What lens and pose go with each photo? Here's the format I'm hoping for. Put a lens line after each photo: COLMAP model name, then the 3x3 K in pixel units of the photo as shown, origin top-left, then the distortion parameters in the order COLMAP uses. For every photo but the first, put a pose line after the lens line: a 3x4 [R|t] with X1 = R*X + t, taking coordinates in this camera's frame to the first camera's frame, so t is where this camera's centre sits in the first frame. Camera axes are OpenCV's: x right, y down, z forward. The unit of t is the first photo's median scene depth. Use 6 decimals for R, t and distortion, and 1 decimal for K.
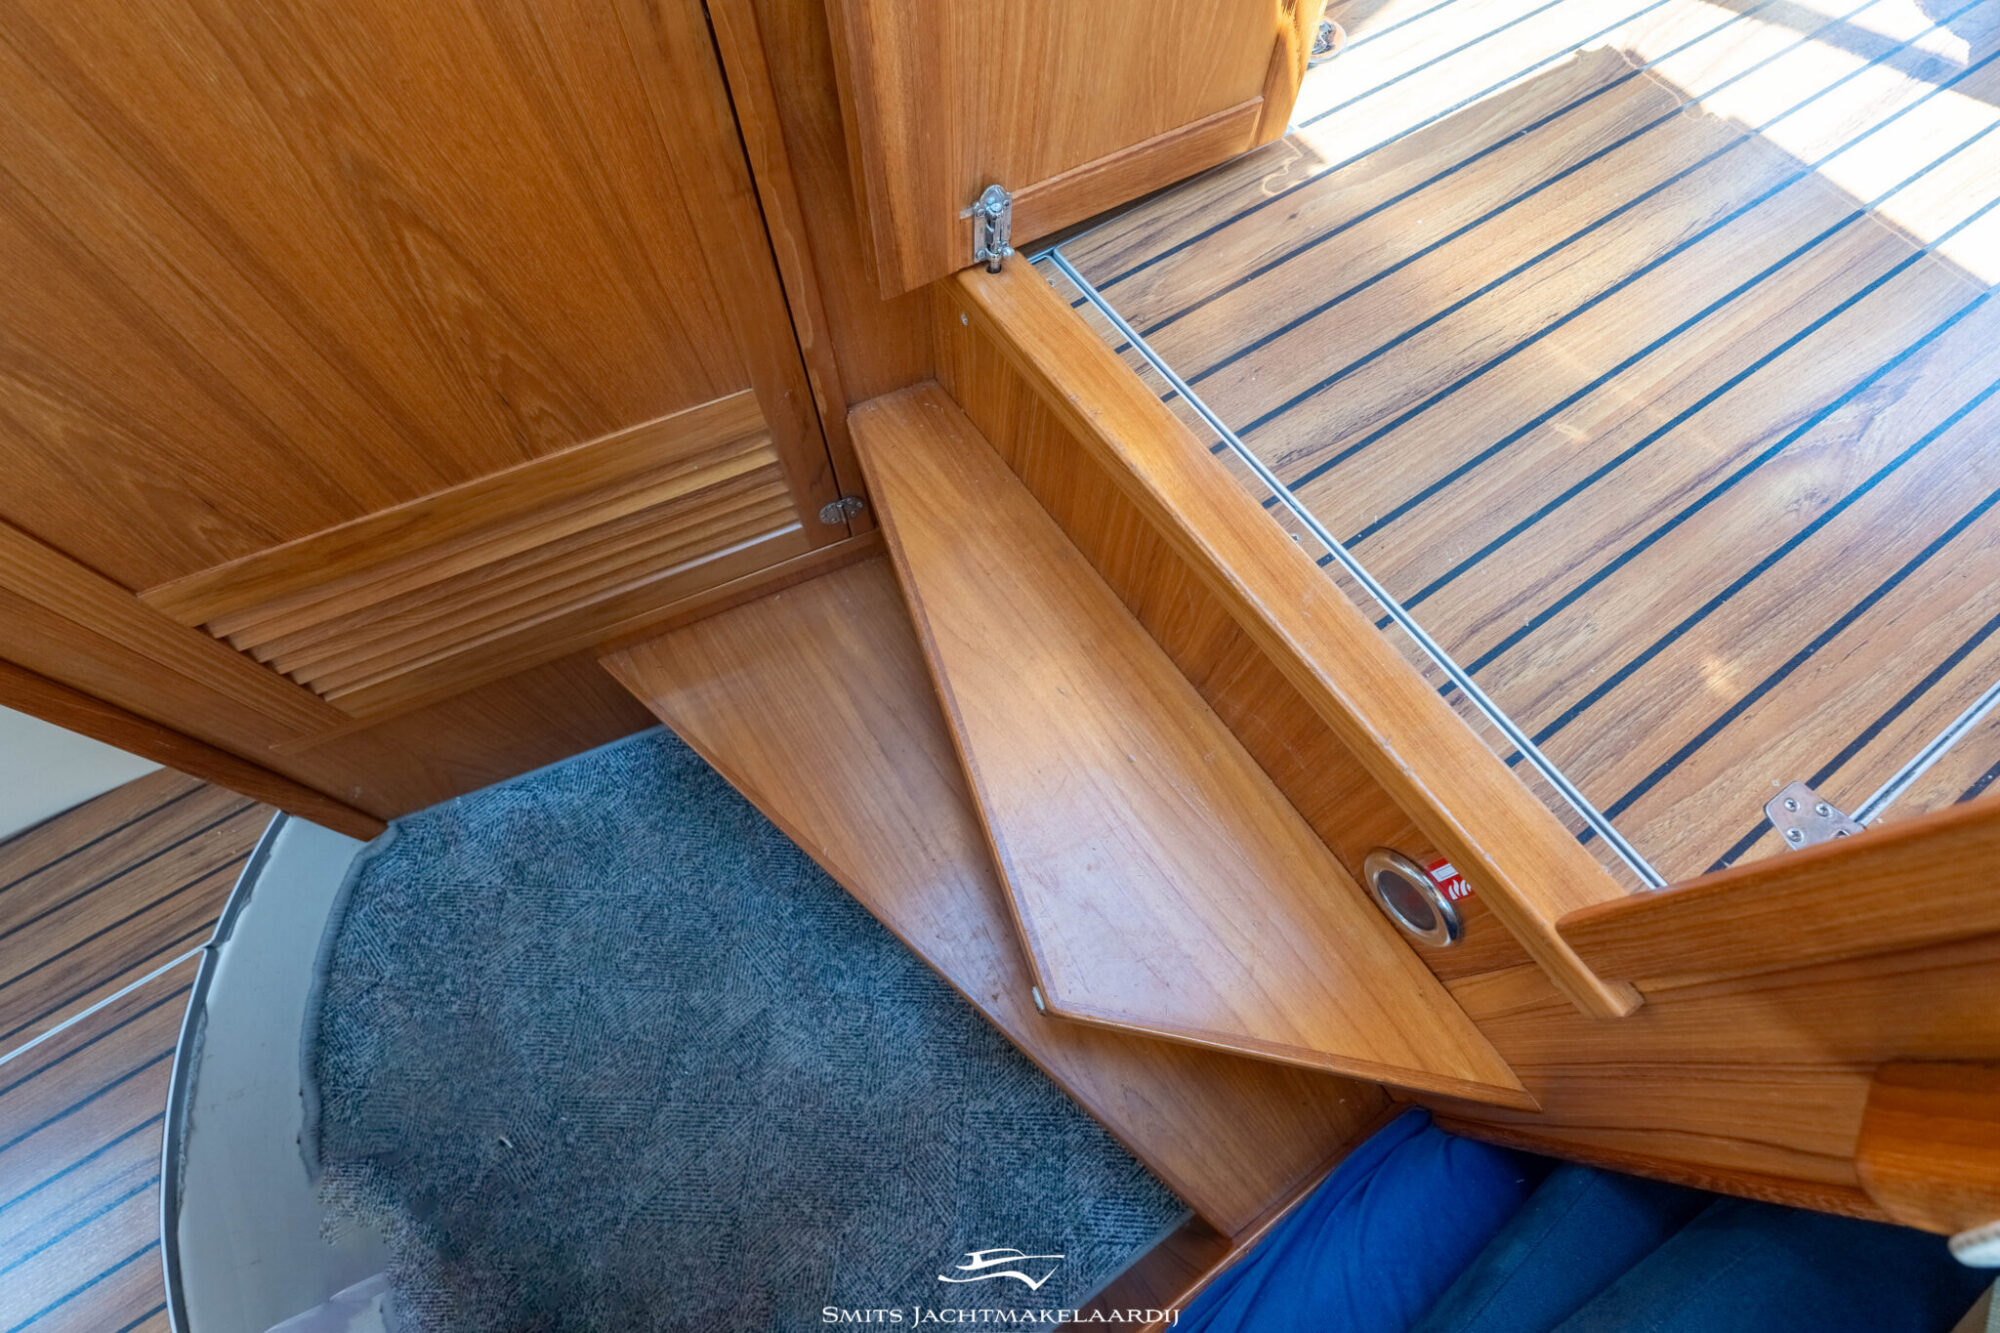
lens RADIAL K [[900.5, 0, 994.2], [0, 900.5, 659.8], [0, 0, 1]] dist [0.000077, 0.000029]
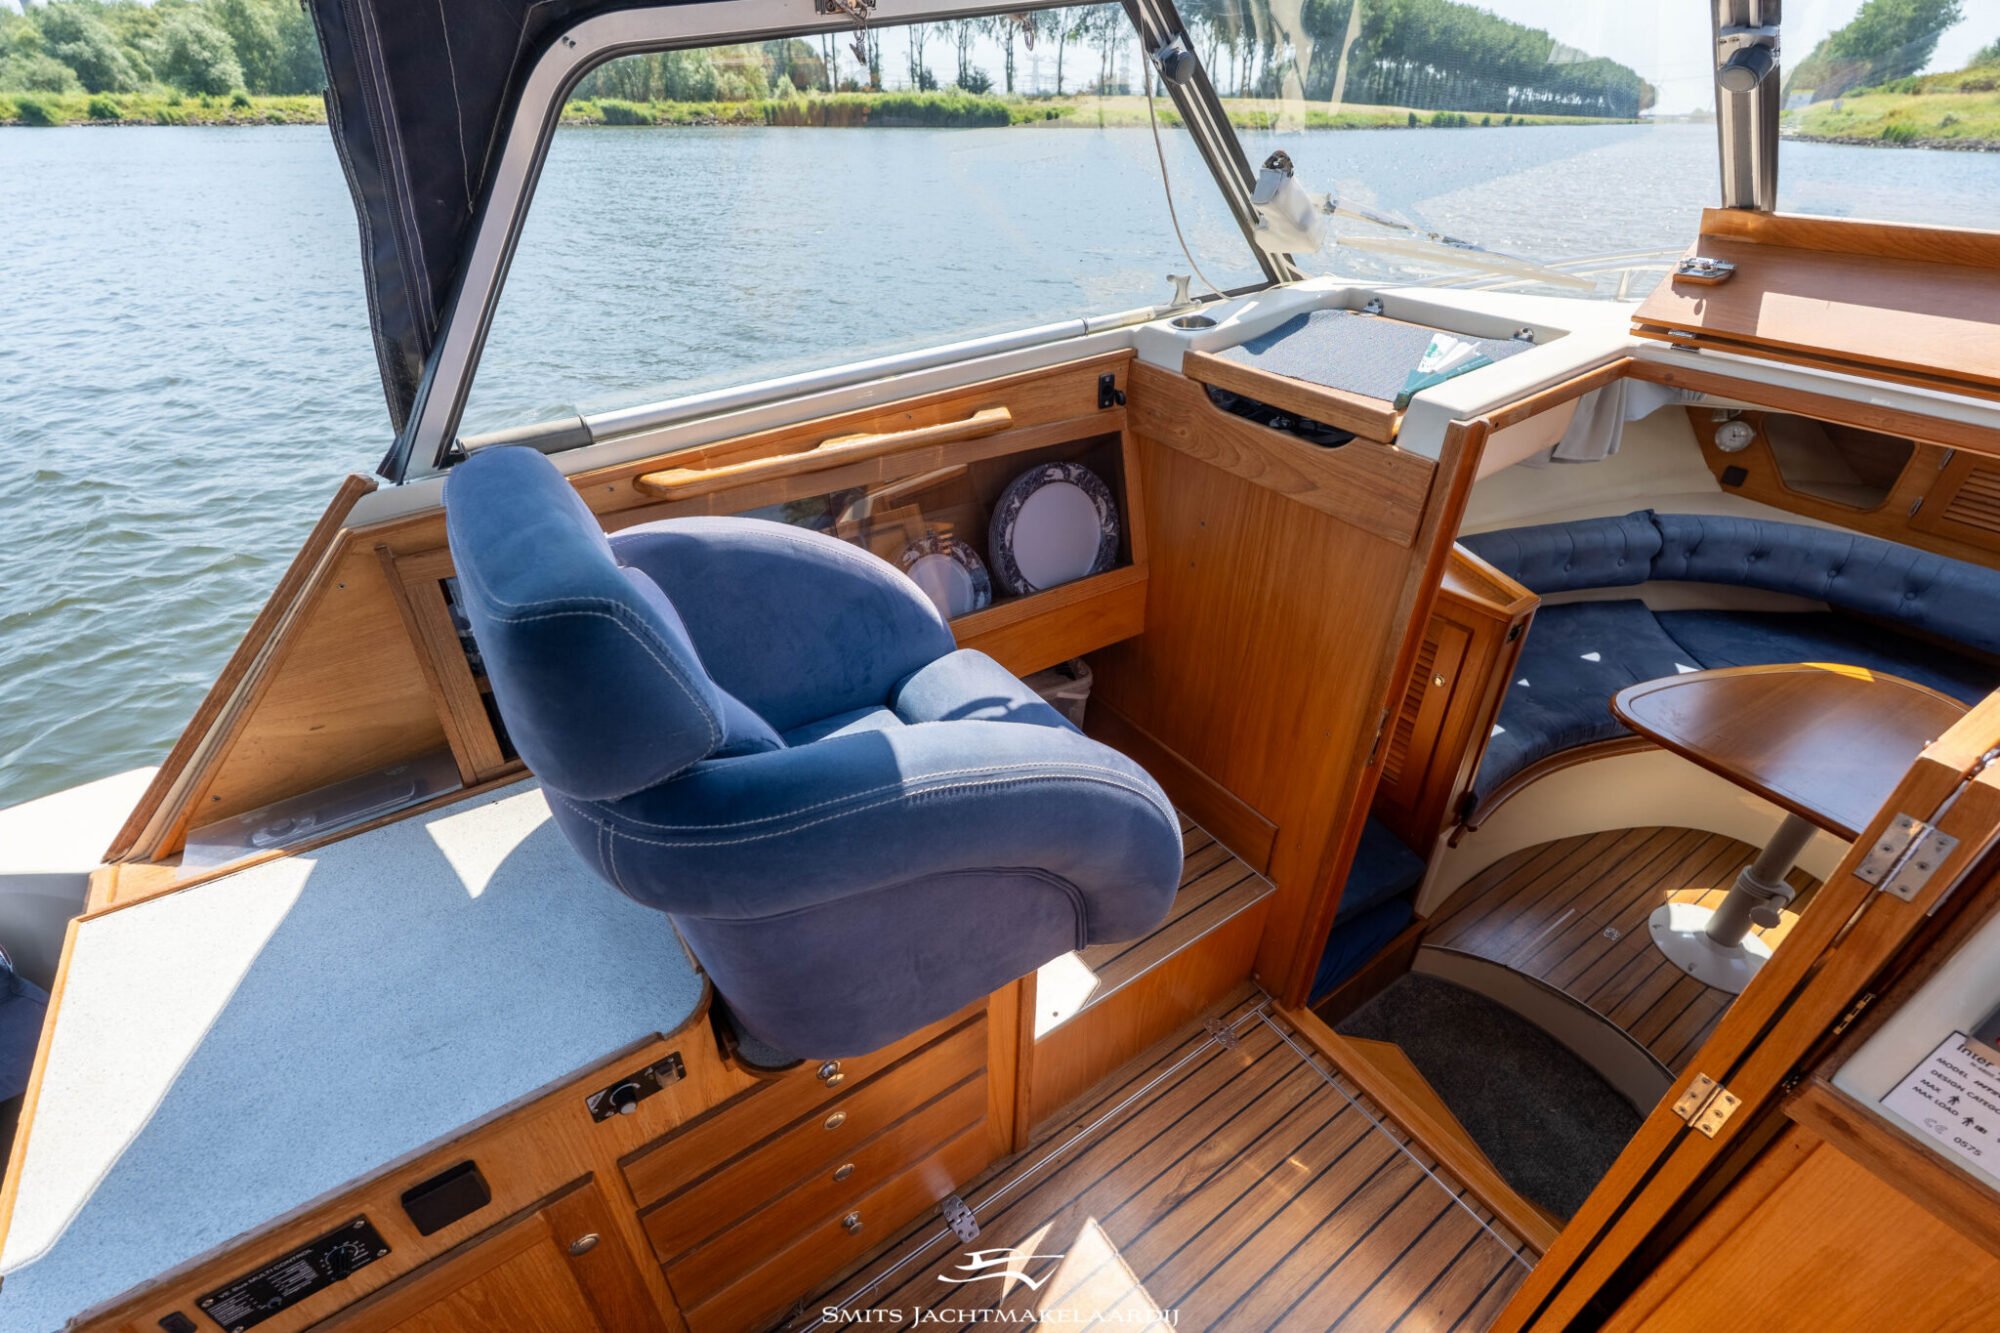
lens RADIAL K [[881.9, 0, 1000.6], [0, 881.9, 674.1], [0, 0, 1]] dist [-0.000675, -0.000443]
pose [[-0.999935, -0.001601, -0.011308, 1.350781], [-0.010909, -0.159180, 0.987189, -2.216689], [-0.003381, 0.987248, 0.159152, -0.721668]]
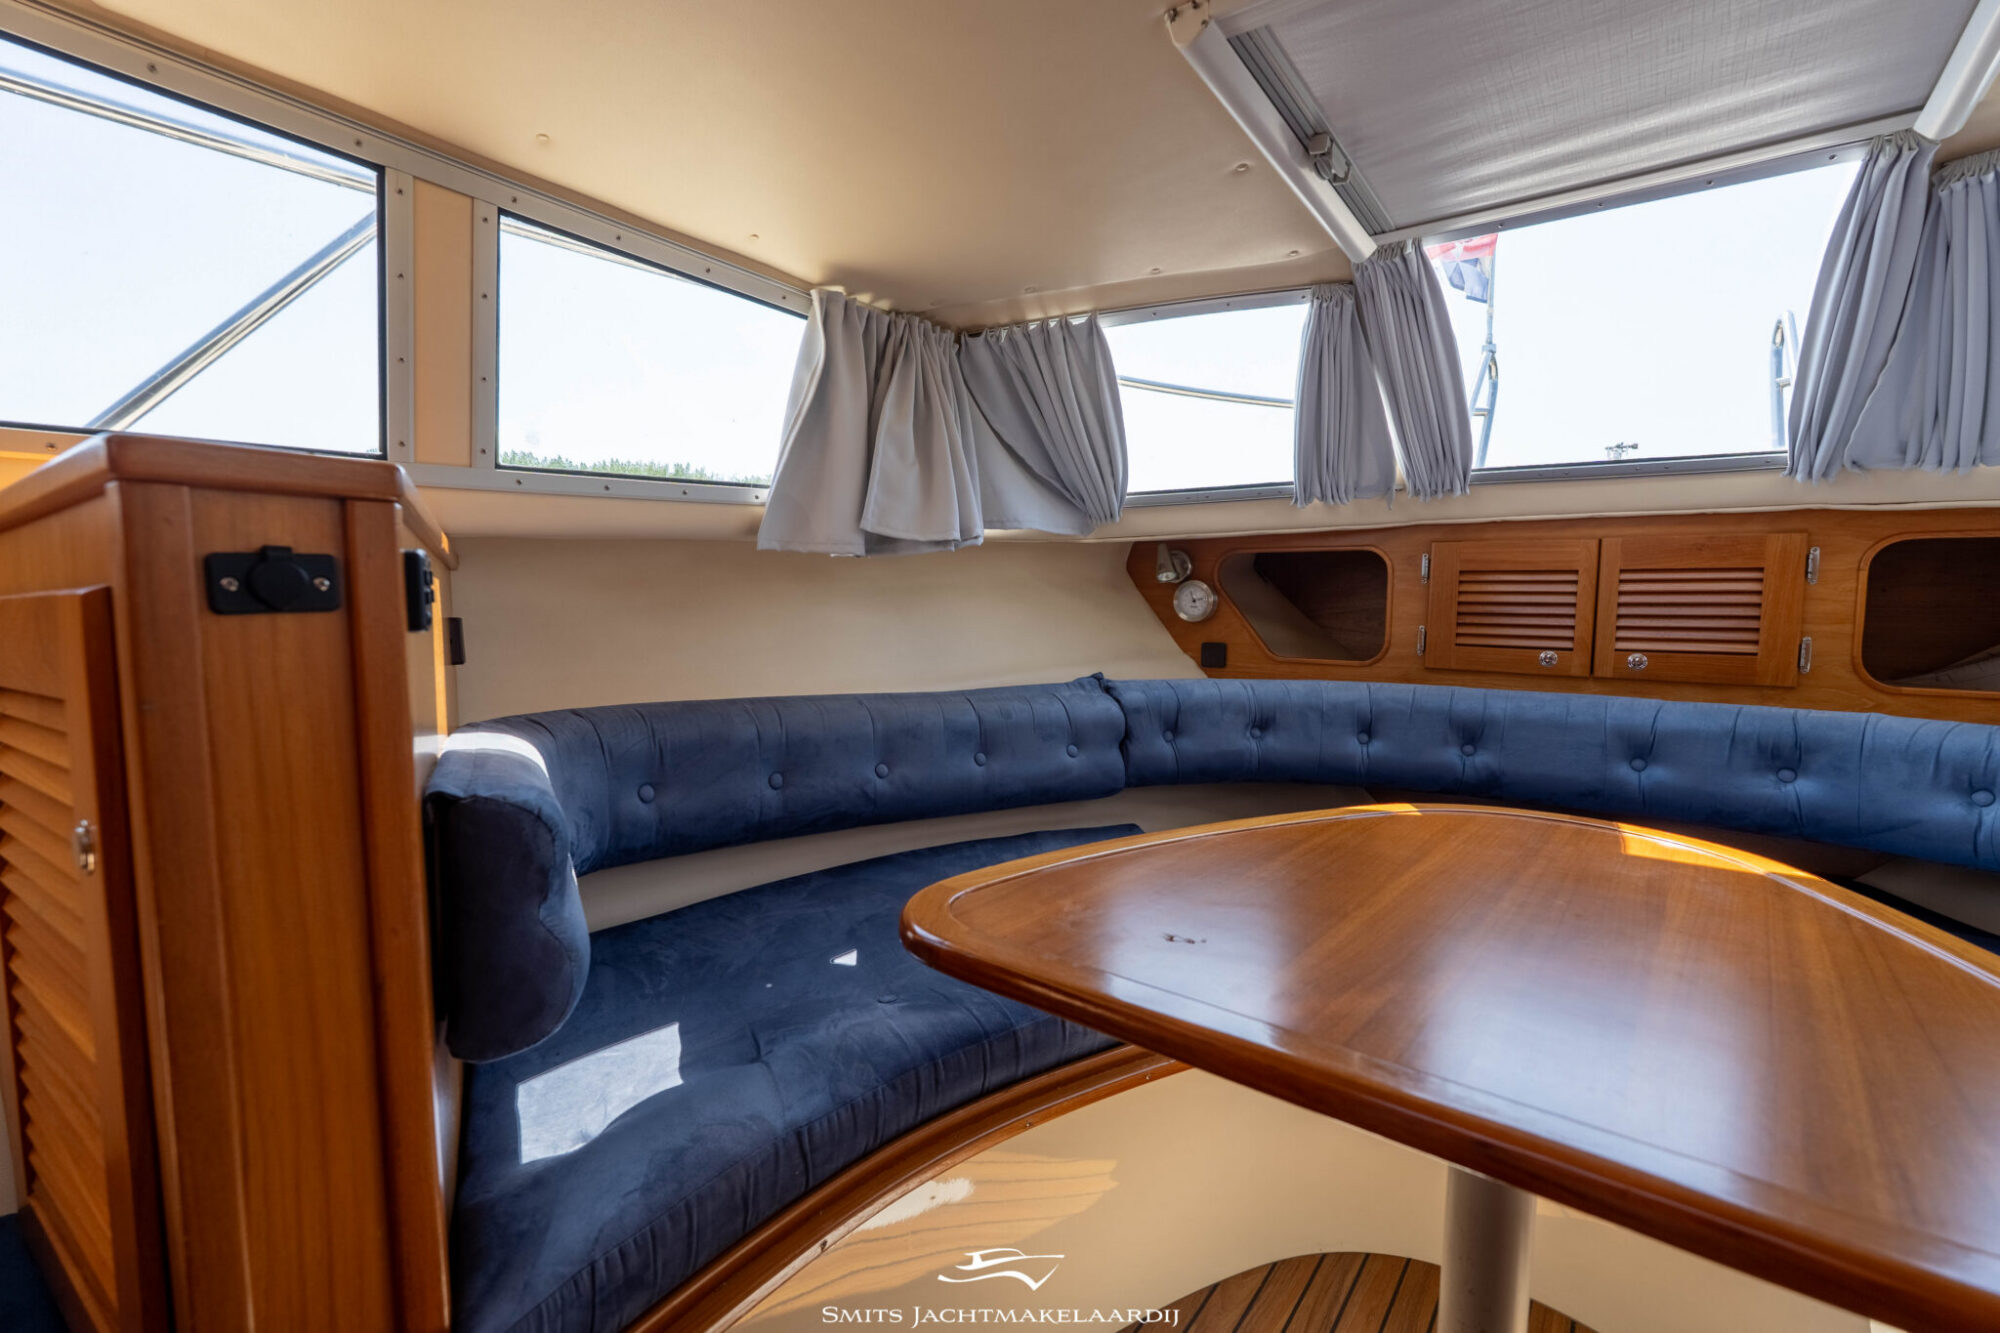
lens RADIAL K [[875.3, 0, 1002.6], [0, 875.3, 667.2], [0, 0, 1]] dist [-0.002579, -0.000103]
pose [[-0.939879, 0.015266, -0.341168, -0.724868], [-0.314702, 0.349266, 0.882596, -0.119203], [0.132631, 0.936899, -0.323463, -0.006430]]
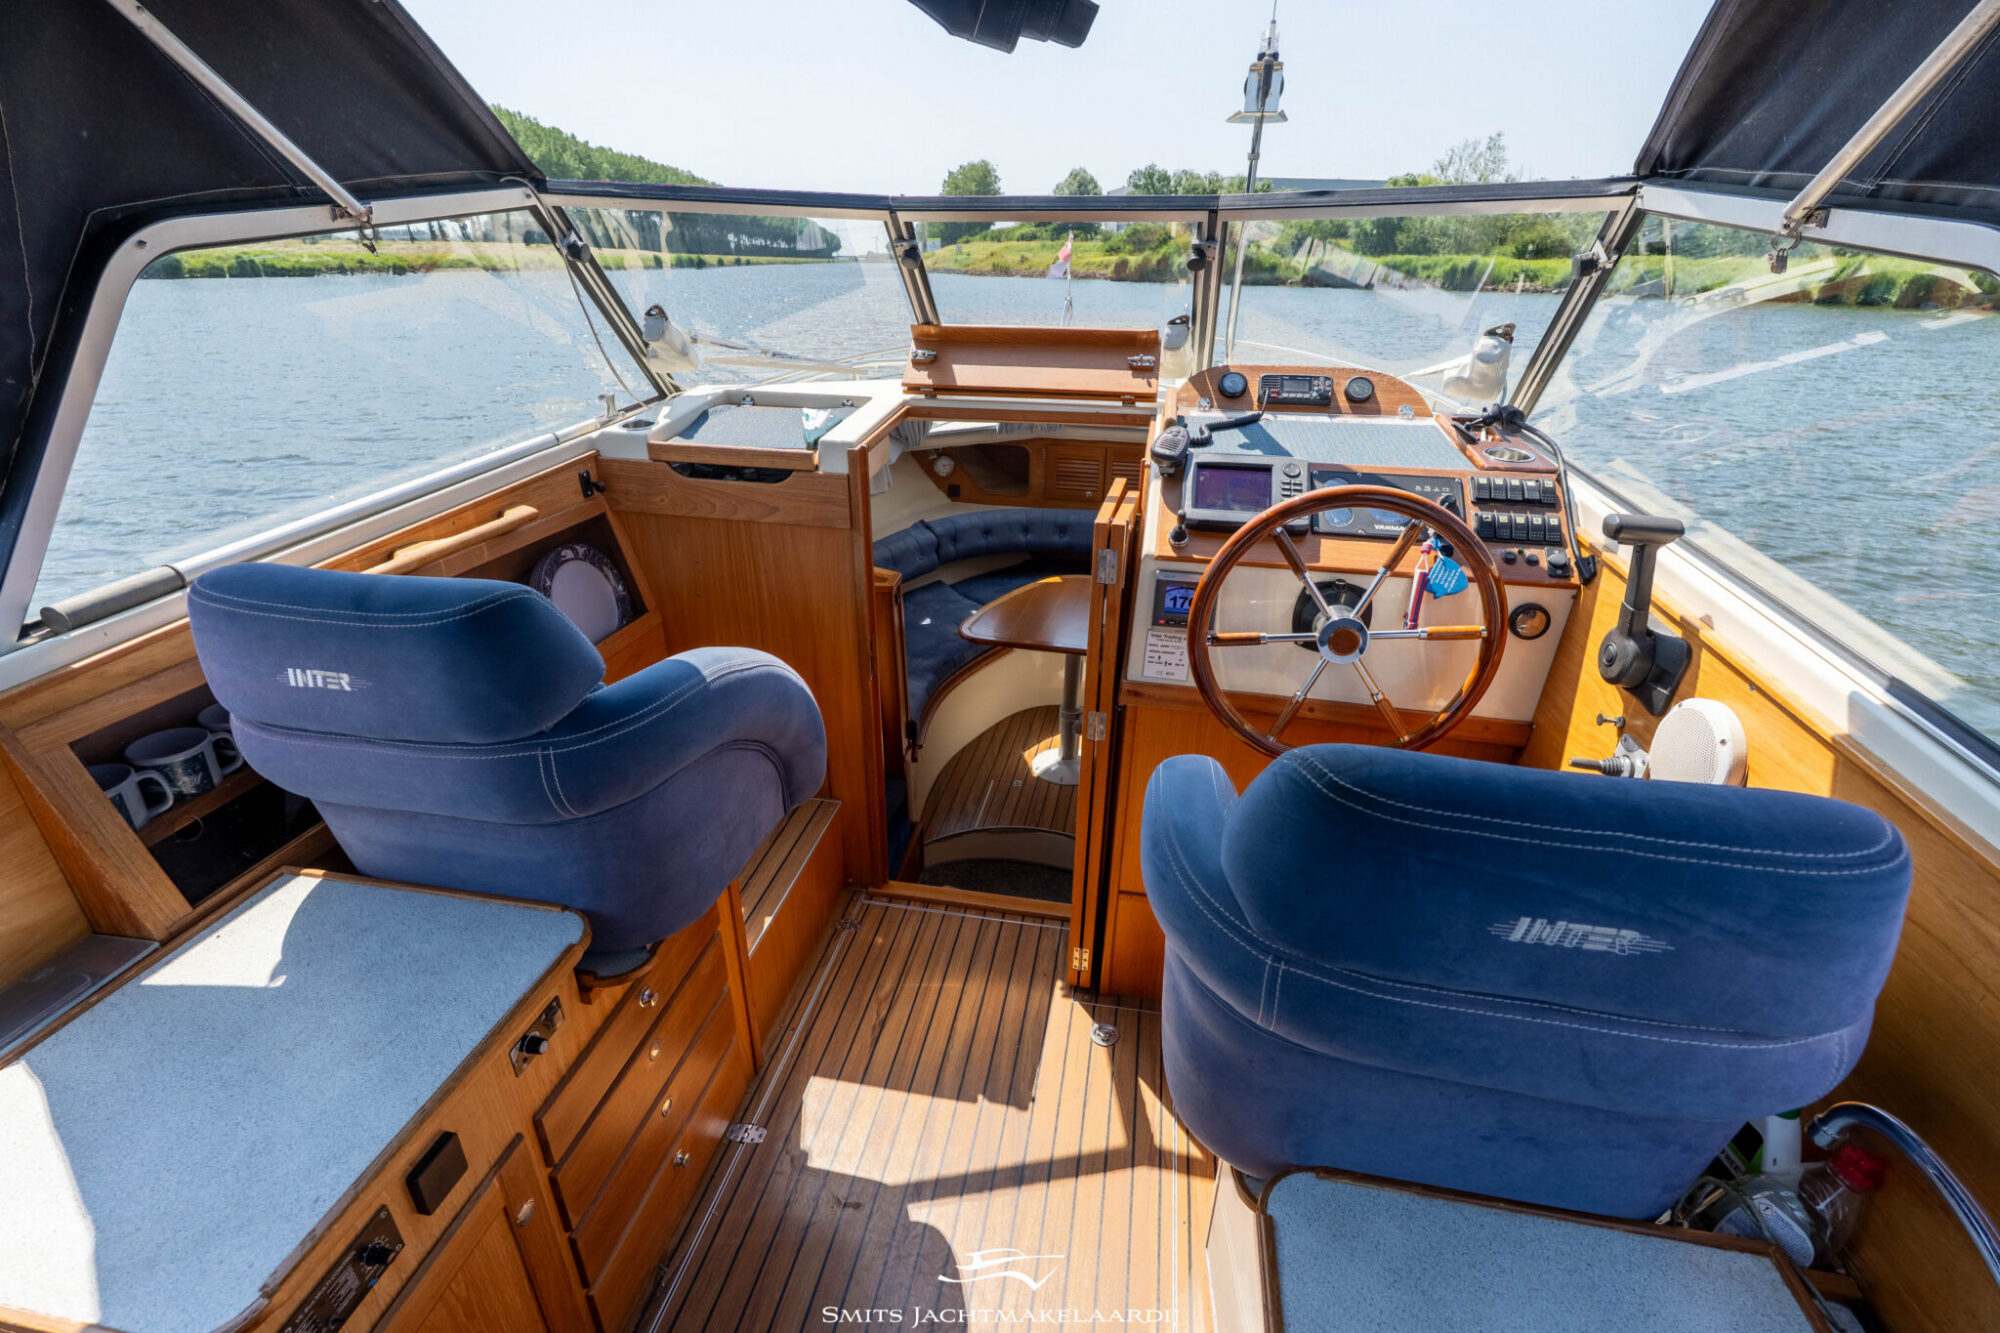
lens RADIAL K [[881.4, 0, 1001.2], [0, 881.4, 663.4], [0, 0, 1]] dist [0.000266, 0.000144]
pose [[-0.696134, 0.296286, -0.653921, 2.182470], [-0.658715, 0.098587, 0.745906, -2.864856], [0.285470, 0.949997, 0.126538, -0.495919]]
